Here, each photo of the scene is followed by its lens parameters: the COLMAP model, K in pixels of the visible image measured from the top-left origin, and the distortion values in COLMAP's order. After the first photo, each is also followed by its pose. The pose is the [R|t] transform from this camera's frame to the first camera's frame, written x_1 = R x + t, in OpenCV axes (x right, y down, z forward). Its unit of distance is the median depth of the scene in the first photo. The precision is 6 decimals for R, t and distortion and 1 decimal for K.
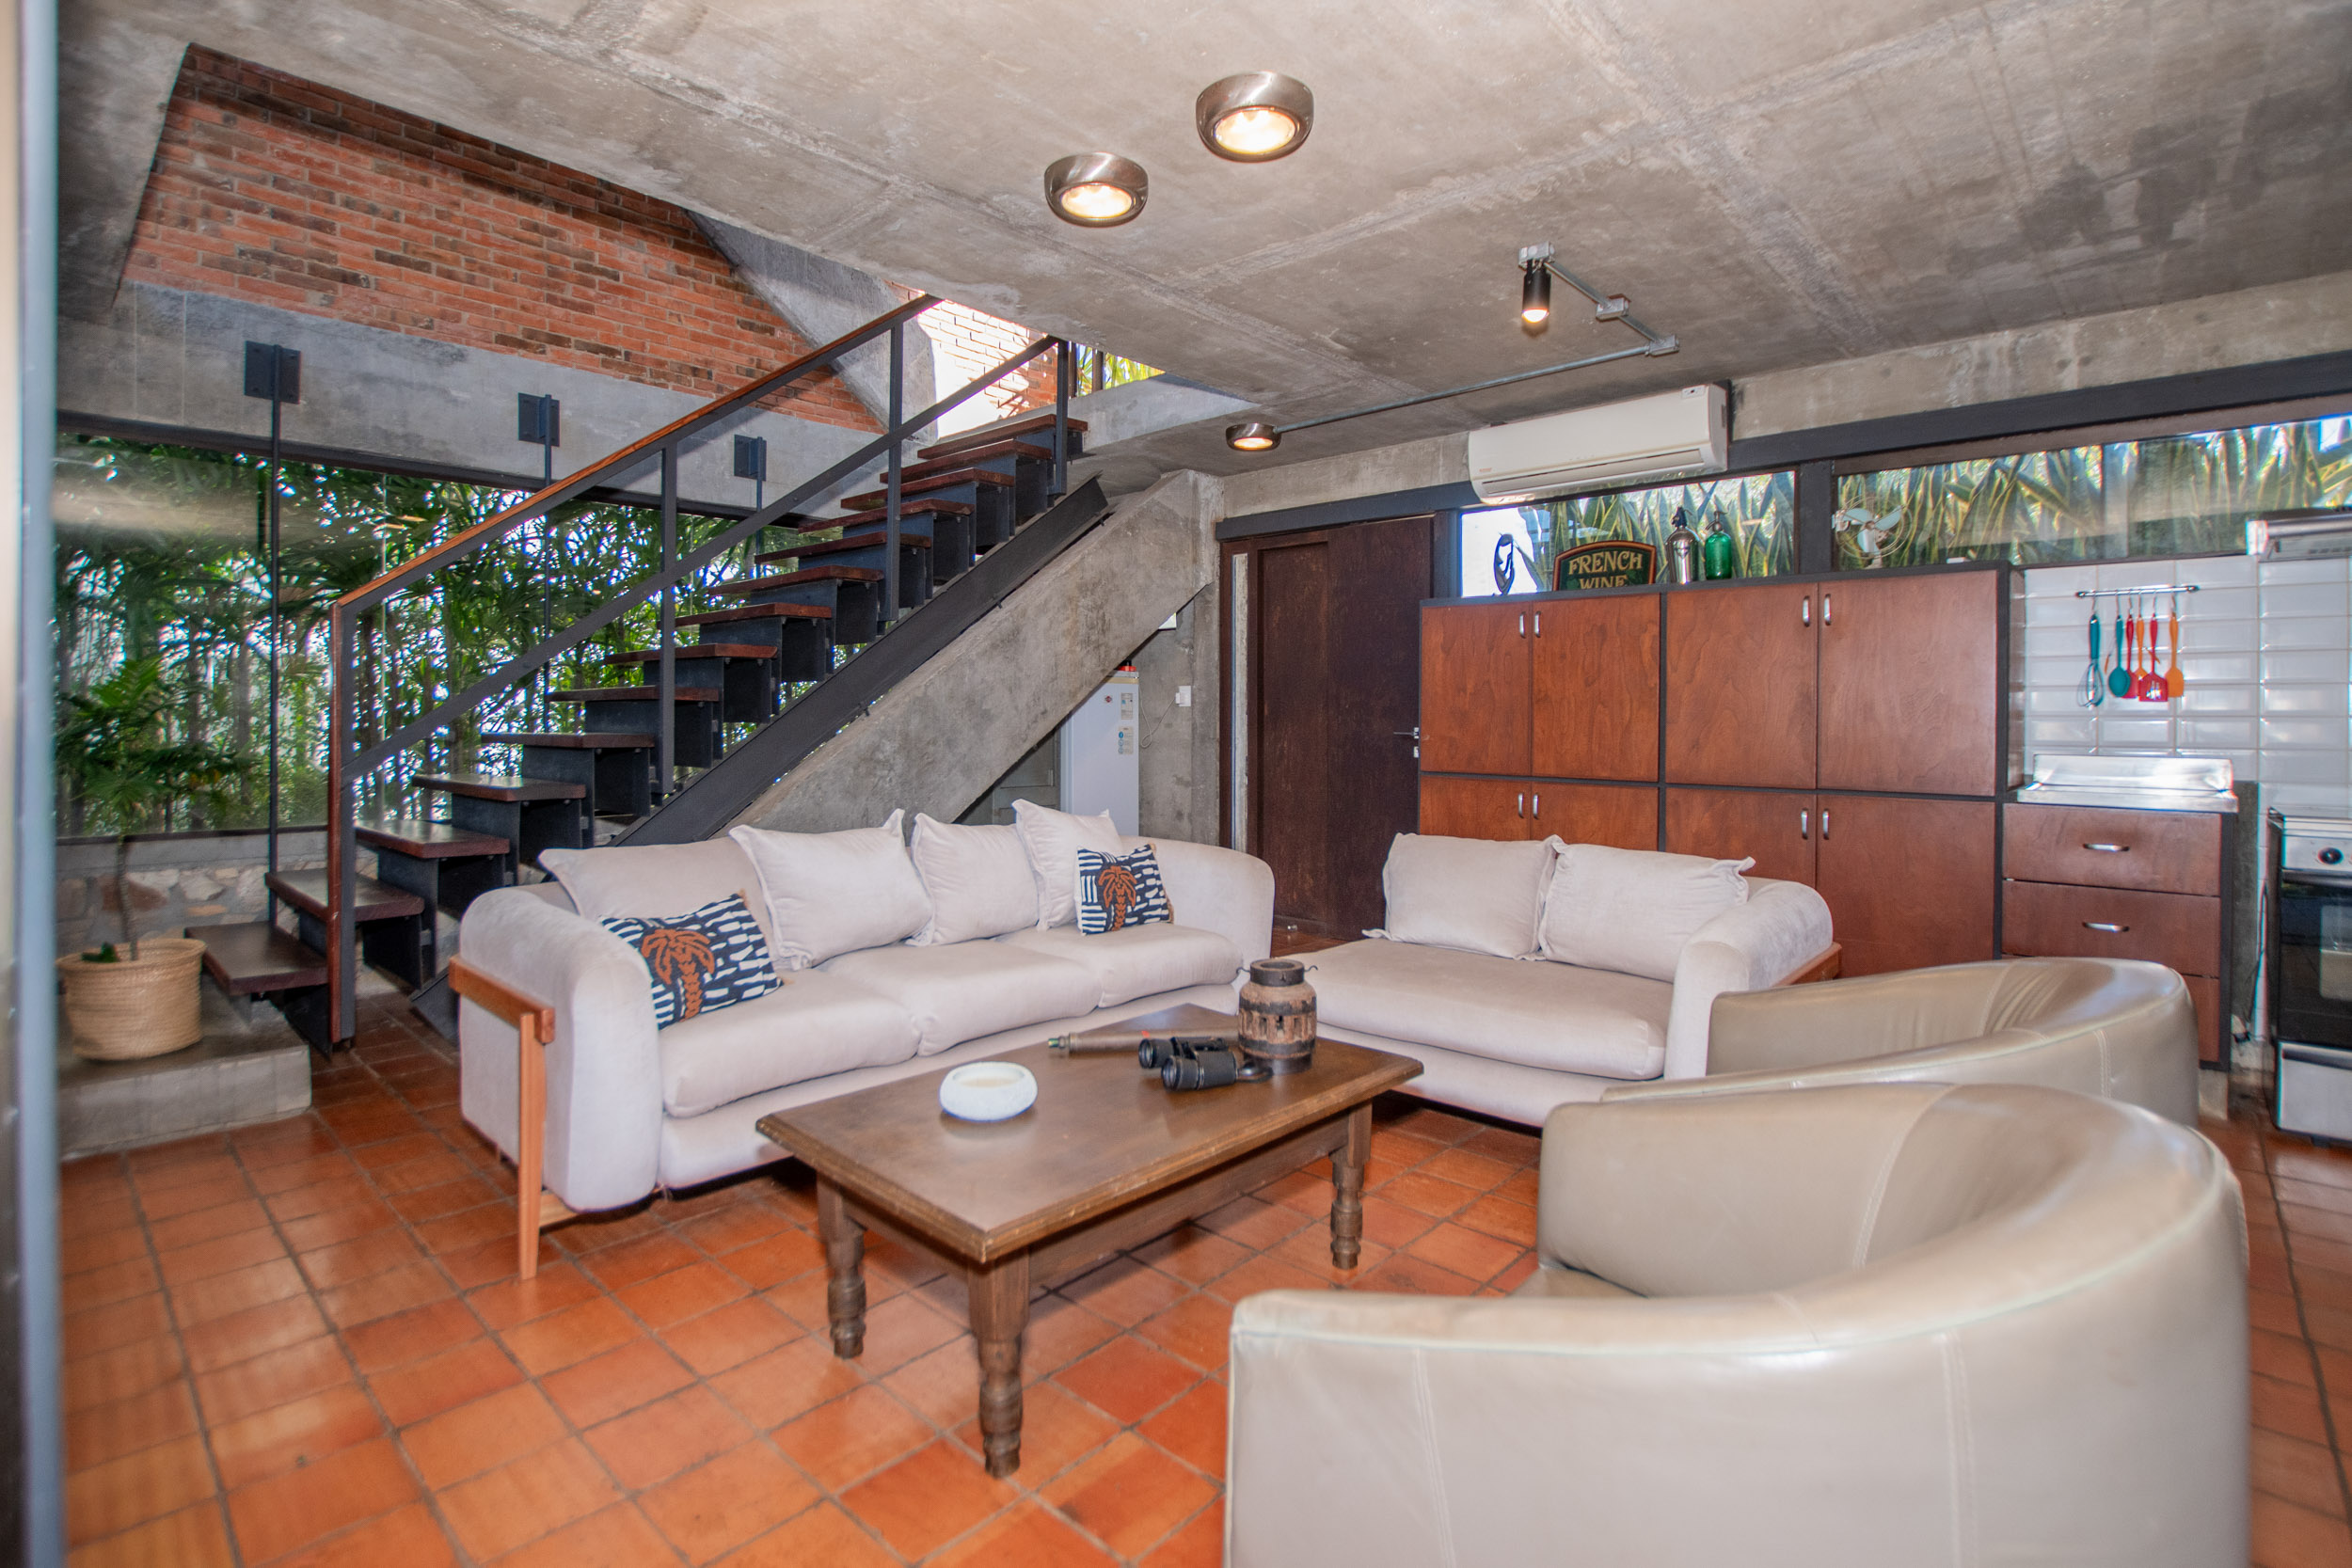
lens RADIAL K [[1149.2, 0, 1184.3], [0, 1149.2, 743.8], [0, 0, 1]] dist [-0.028363, 0.002819]
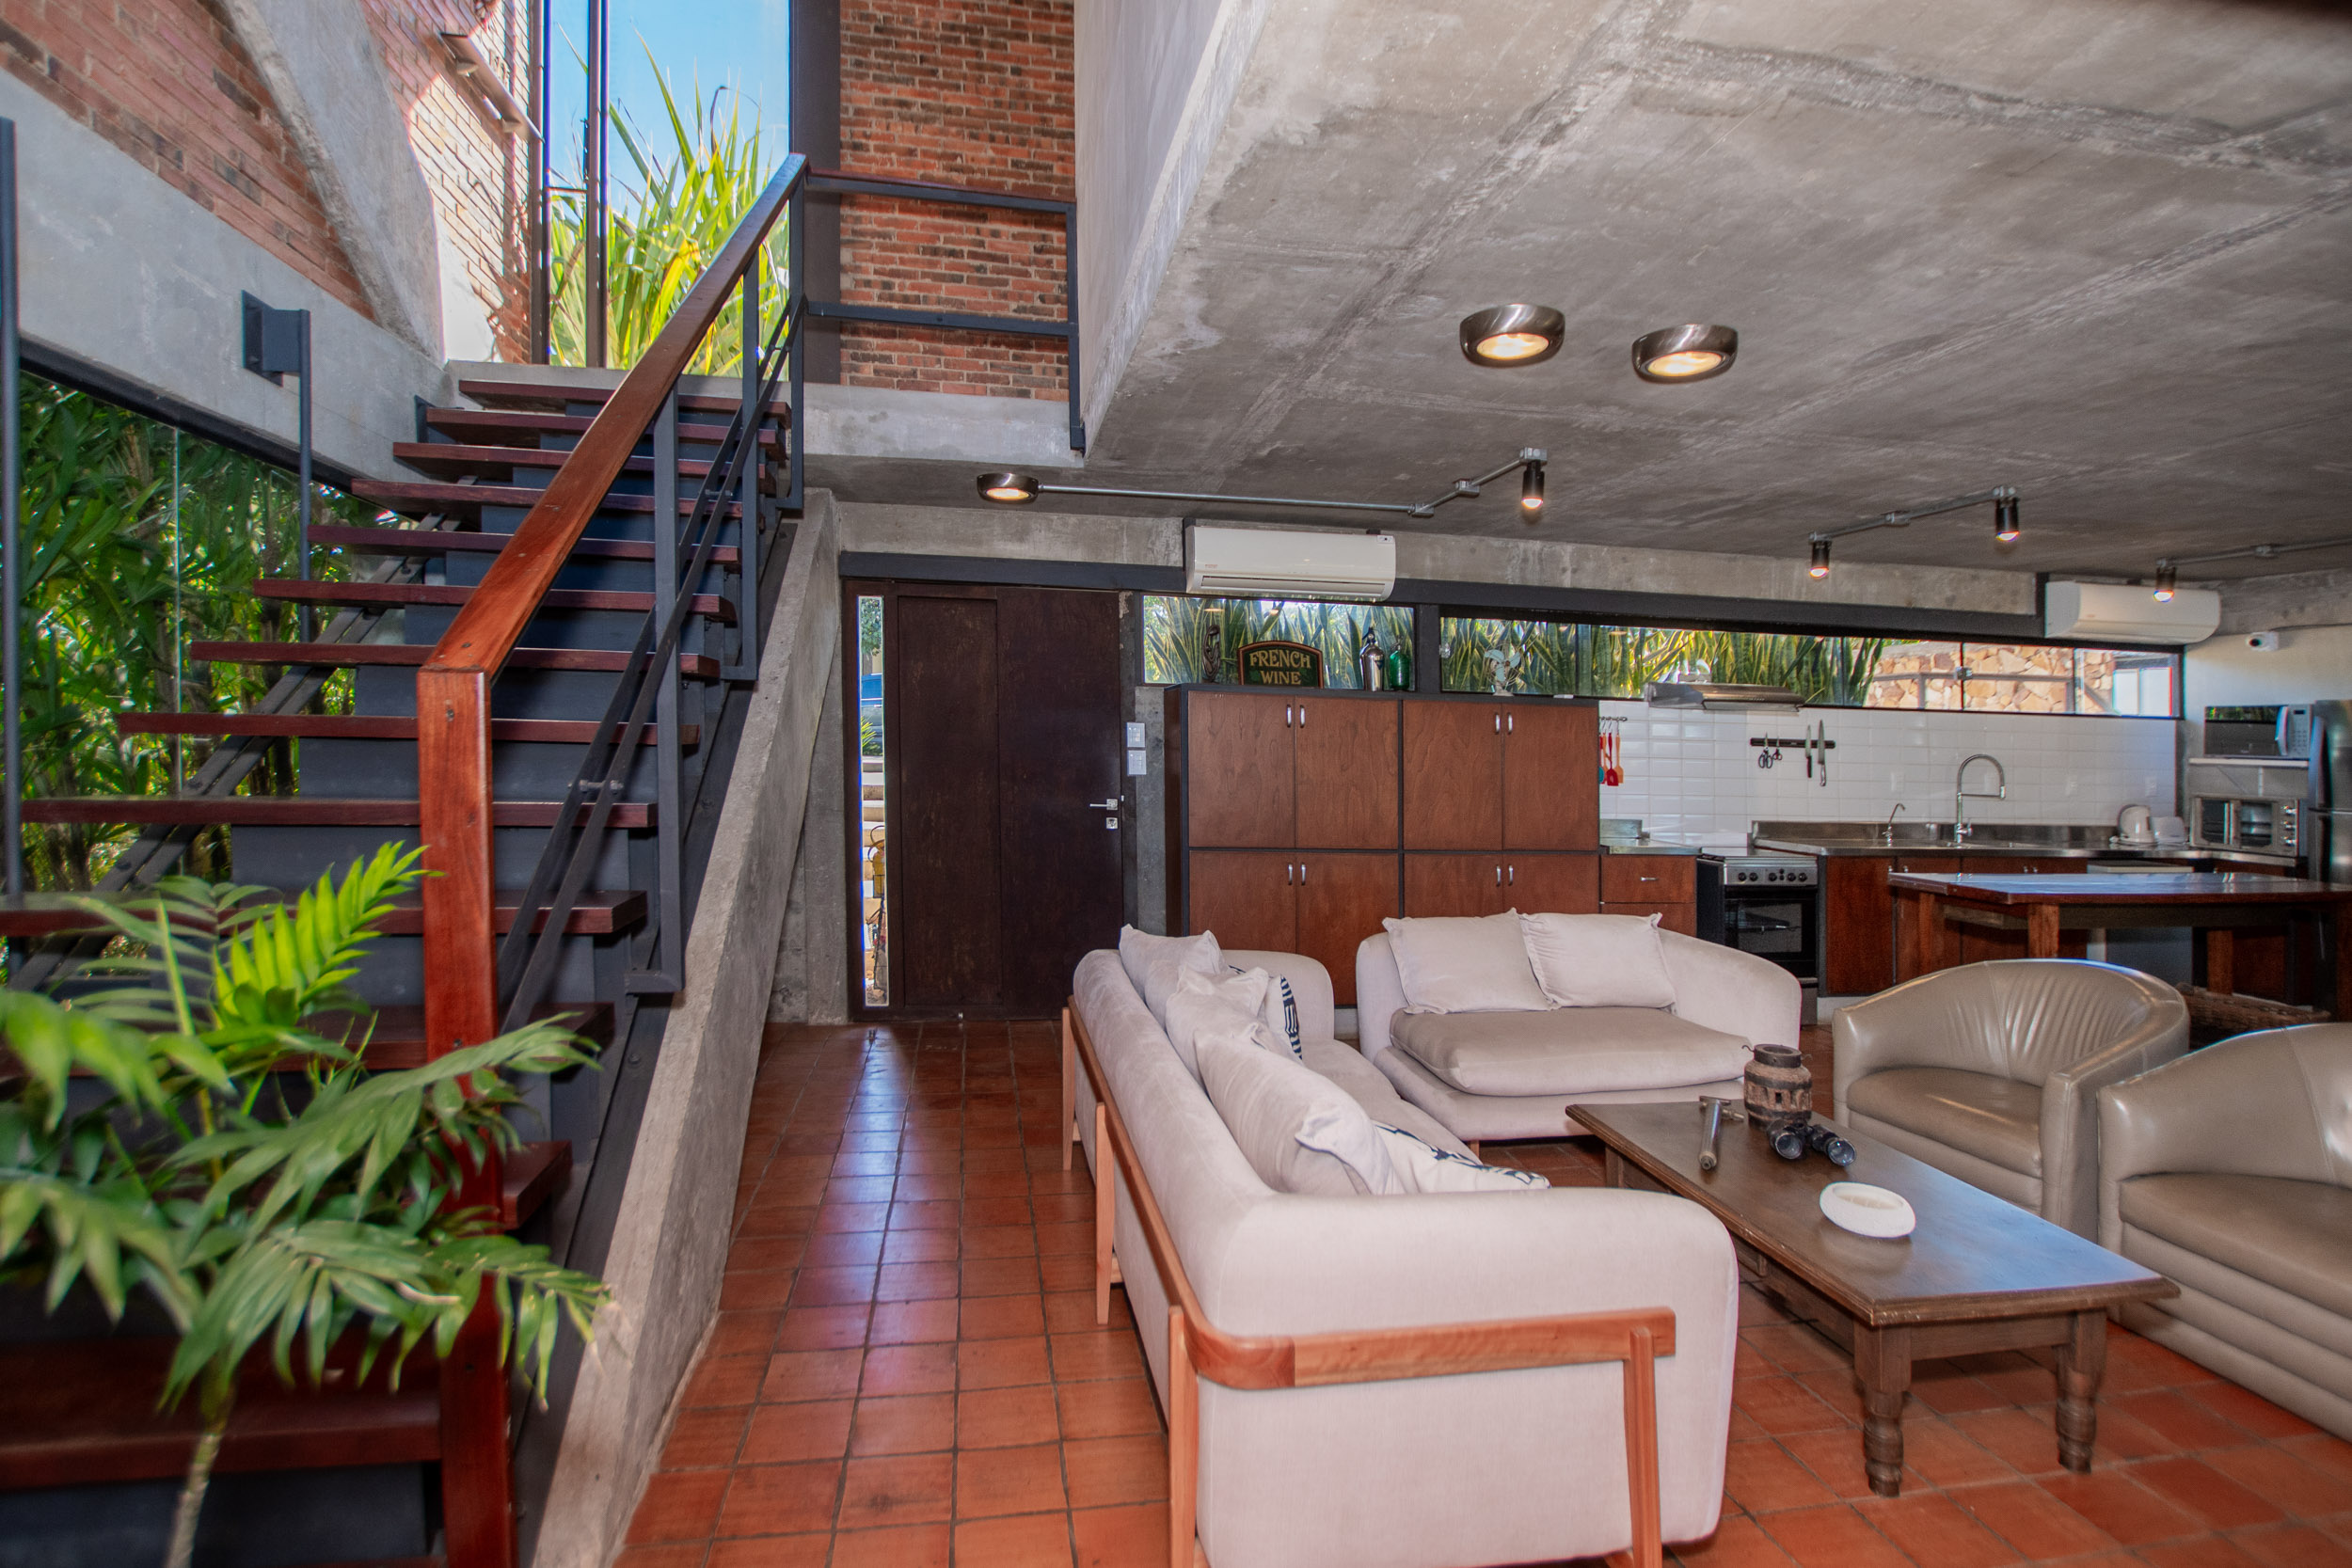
lens RADIAL K [[1149.2, 0, 1196.0], [0, 1149.2, 725.9], [0, 0, 1]] dist [-0.028363, 0.002819]
pose [[0.585171, 0.018990, 0.810688, -0.848211], [-0.006258, 0.999802, -0.018903, -0.088895], [-0.810886, 0.005988, 0.585174, 0.501677]]
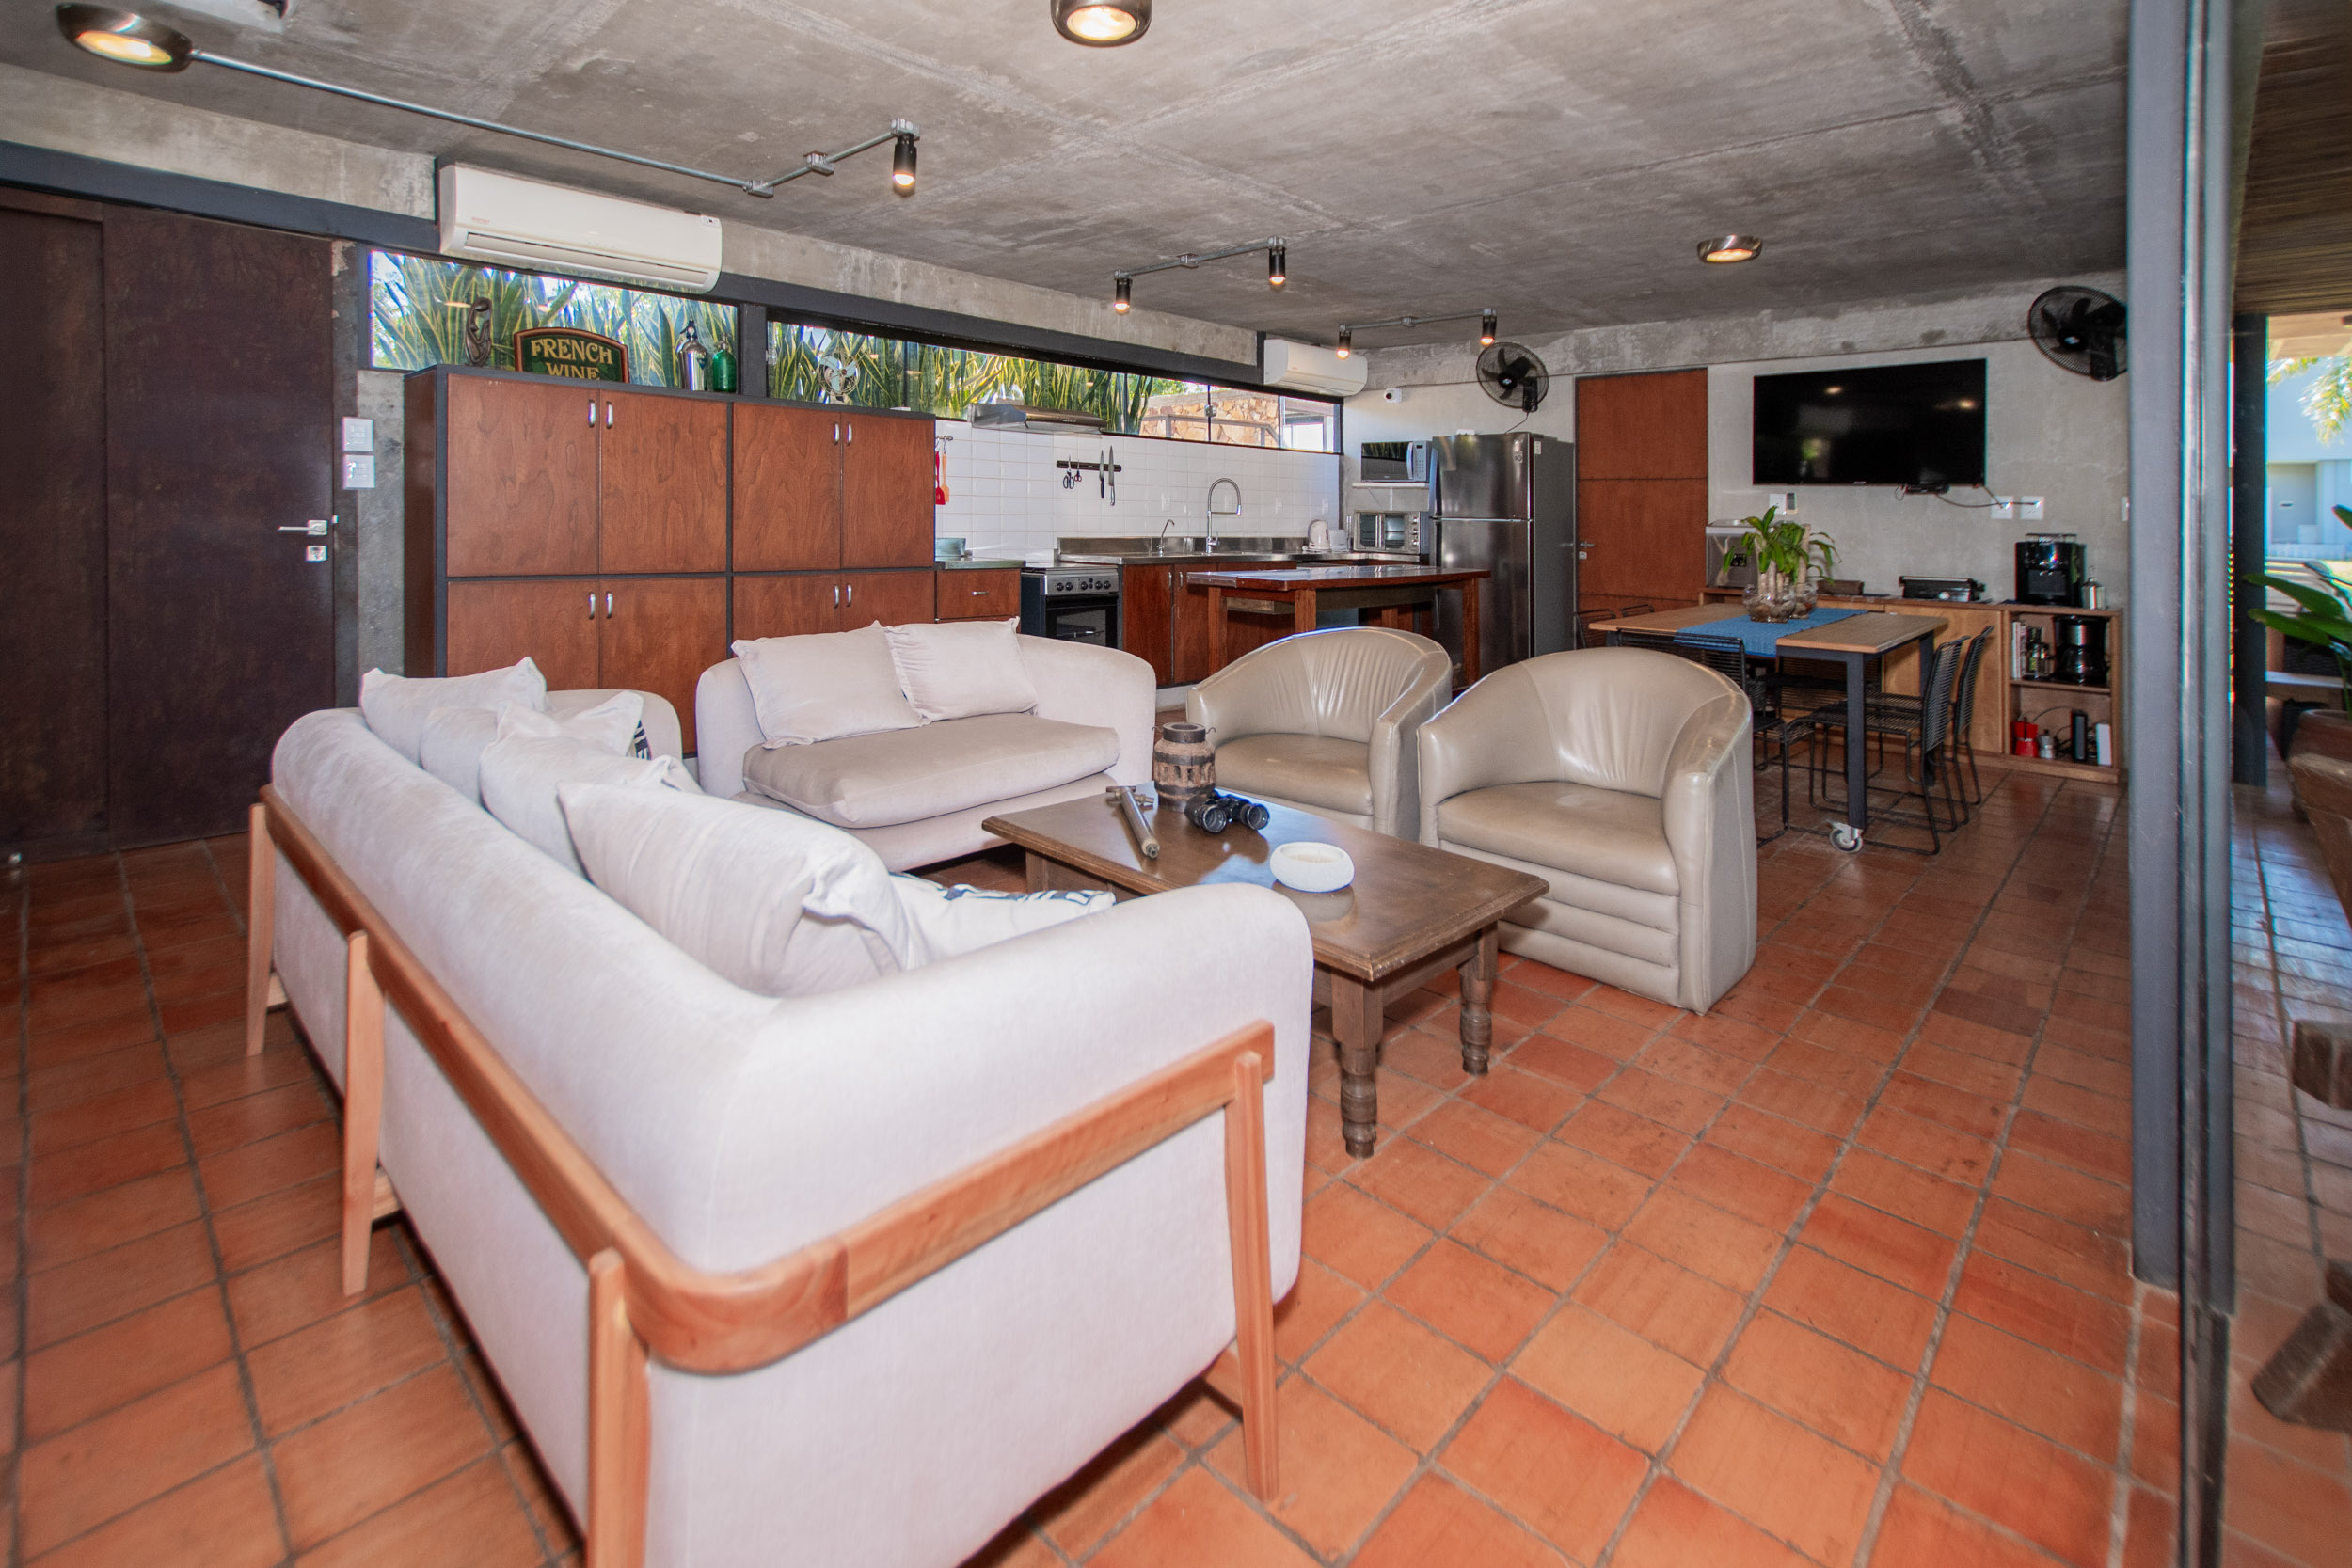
lens RADIAL K [[1083.9, 0, 1141.4], [0, 1083.9, 467.5], [0, 0, 1]] dist [-0.000183, -0.001594]
pose [[0.016967, 0.039858, 0.999061, -0.714883], [0.005685, 0.999185, -0.039959, -0.026268], [-0.999840, 0.006358, 0.016726, 0.664734]]
